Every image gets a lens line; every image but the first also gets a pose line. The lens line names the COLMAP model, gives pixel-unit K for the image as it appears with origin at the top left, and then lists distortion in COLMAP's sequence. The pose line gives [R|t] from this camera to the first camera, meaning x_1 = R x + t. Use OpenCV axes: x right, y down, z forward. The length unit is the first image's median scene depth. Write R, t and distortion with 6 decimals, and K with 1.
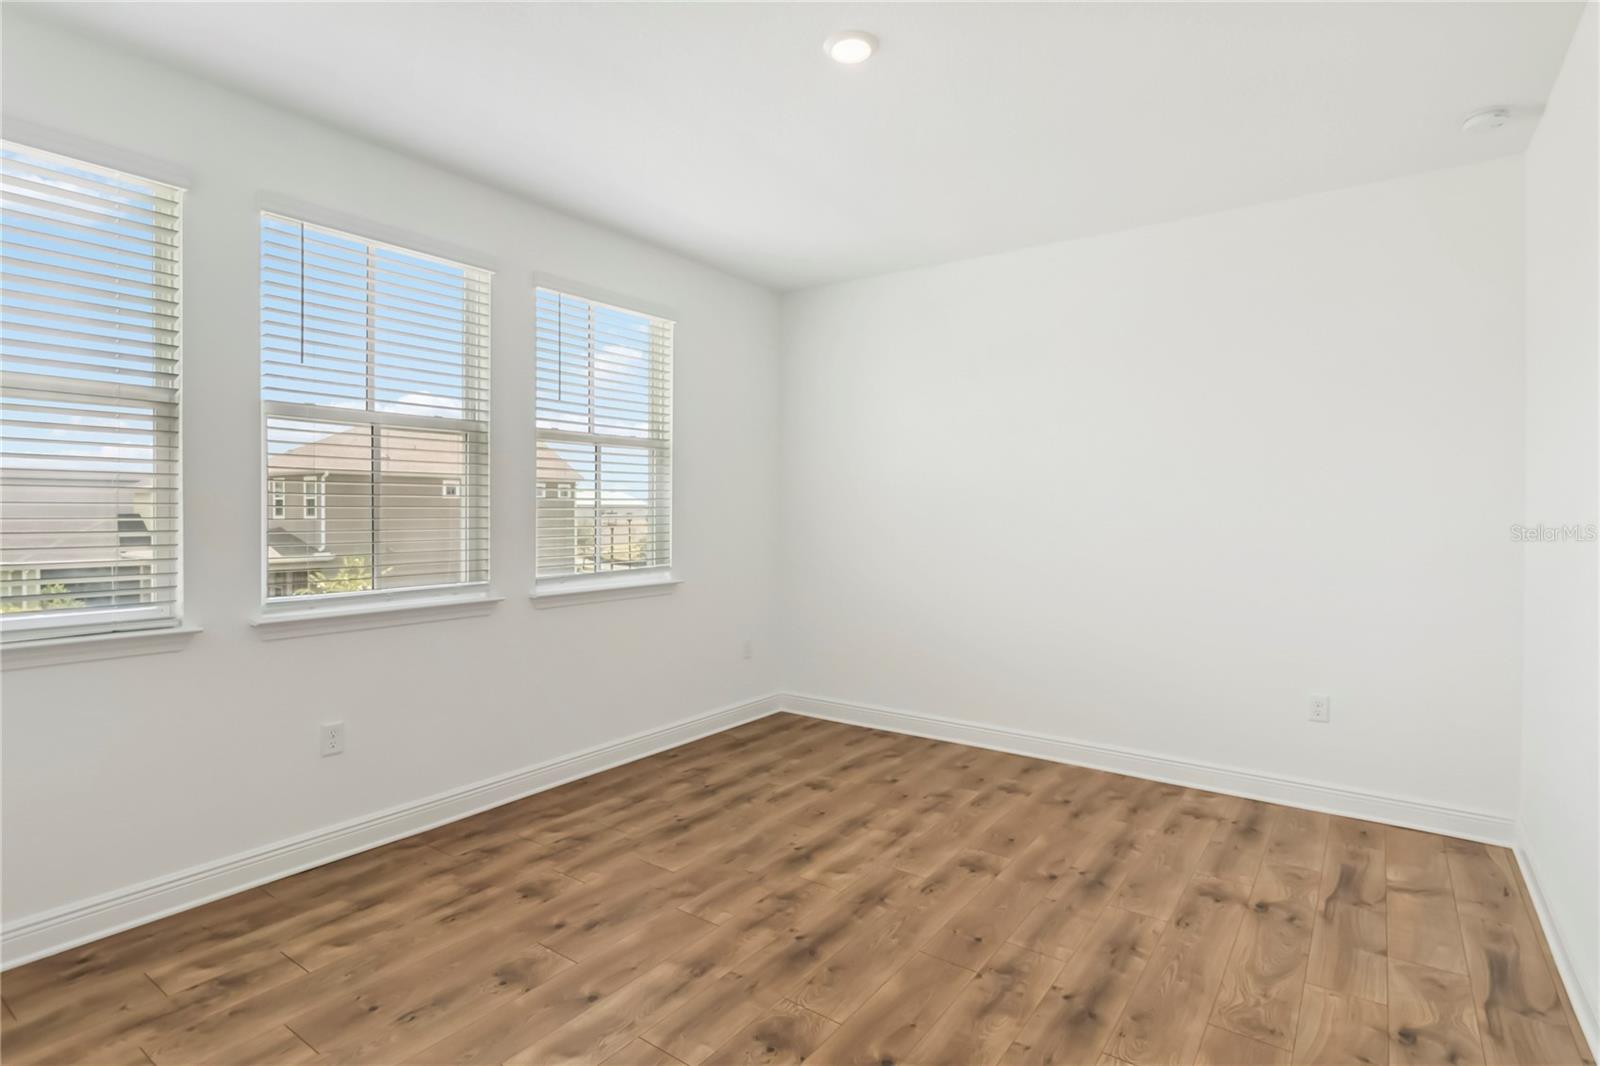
lens RADIAL K [[809.1, 0, 799.1], [0, 809.1, 527.7], [0, 0, 1]] dist [0.001696, -0.002085]
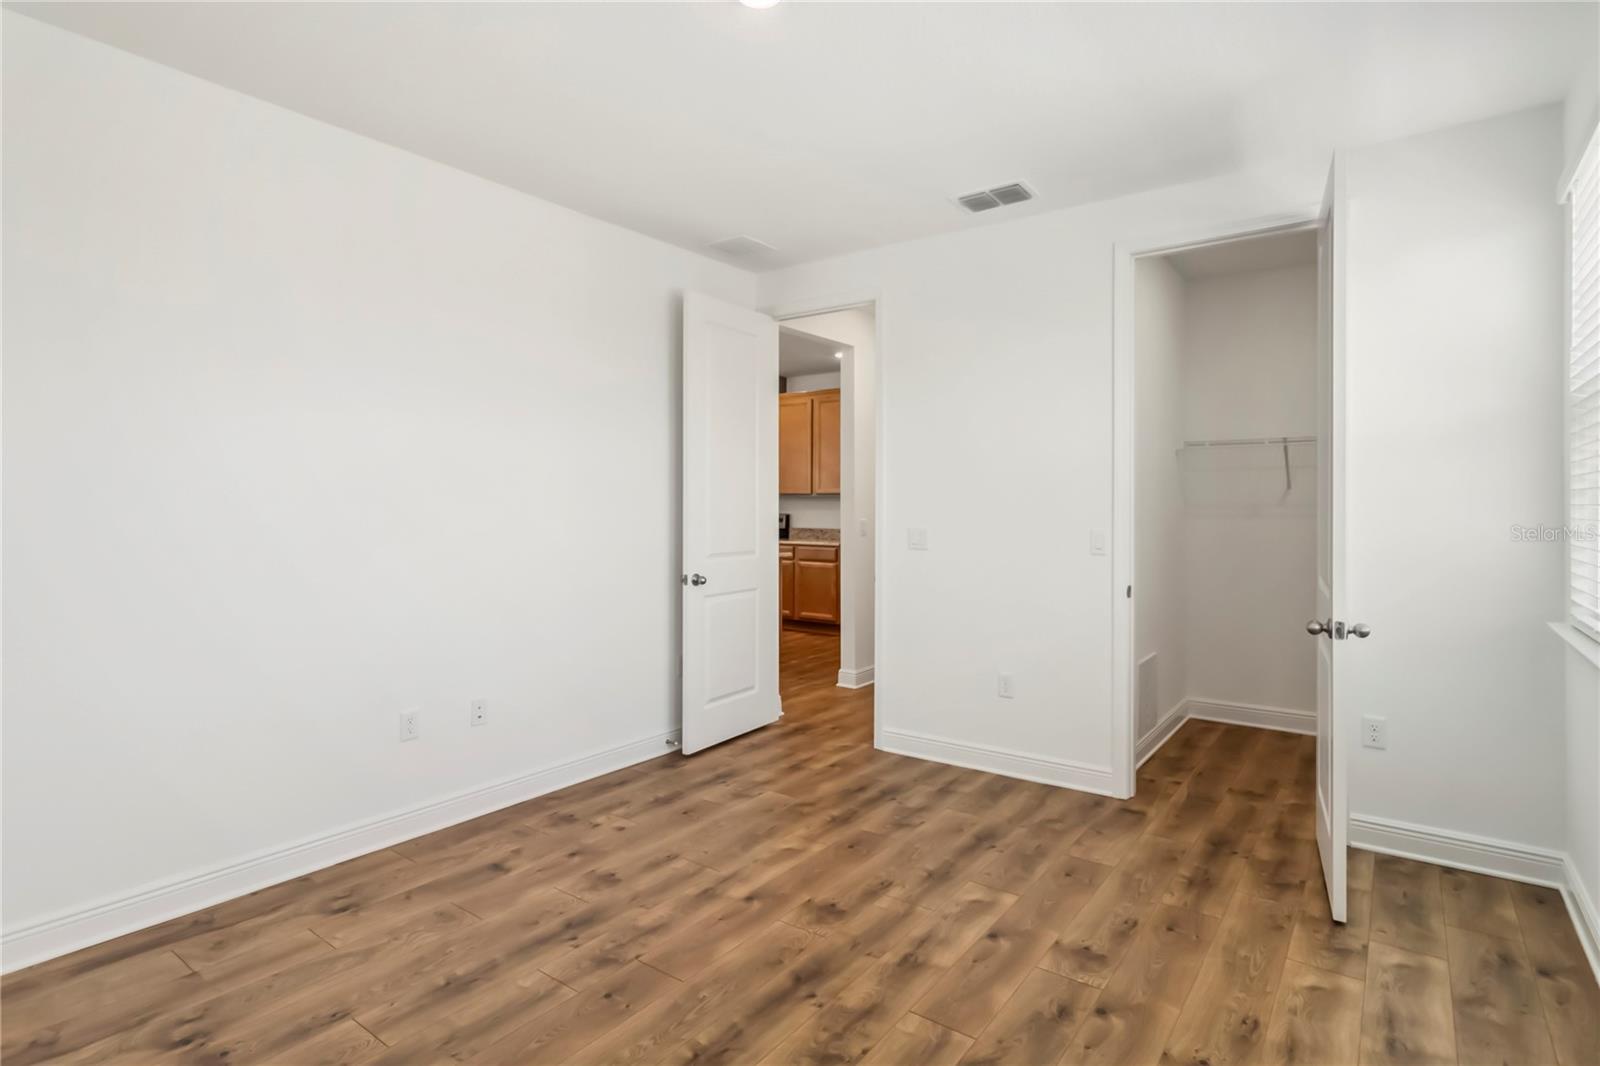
lens RADIAL K [[809.1, 0, 802.8], [0, 809.1, 527.5], [0, 0, 1]] dist [0.001696, -0.002085]
pose [[-0.999938, -0.006172, 0.009319, 0.005104], [-0.005680, 0.998631, 0.051993, -0.047456], [-0.009627, 0.051937, -0.998604, 1.940919]]
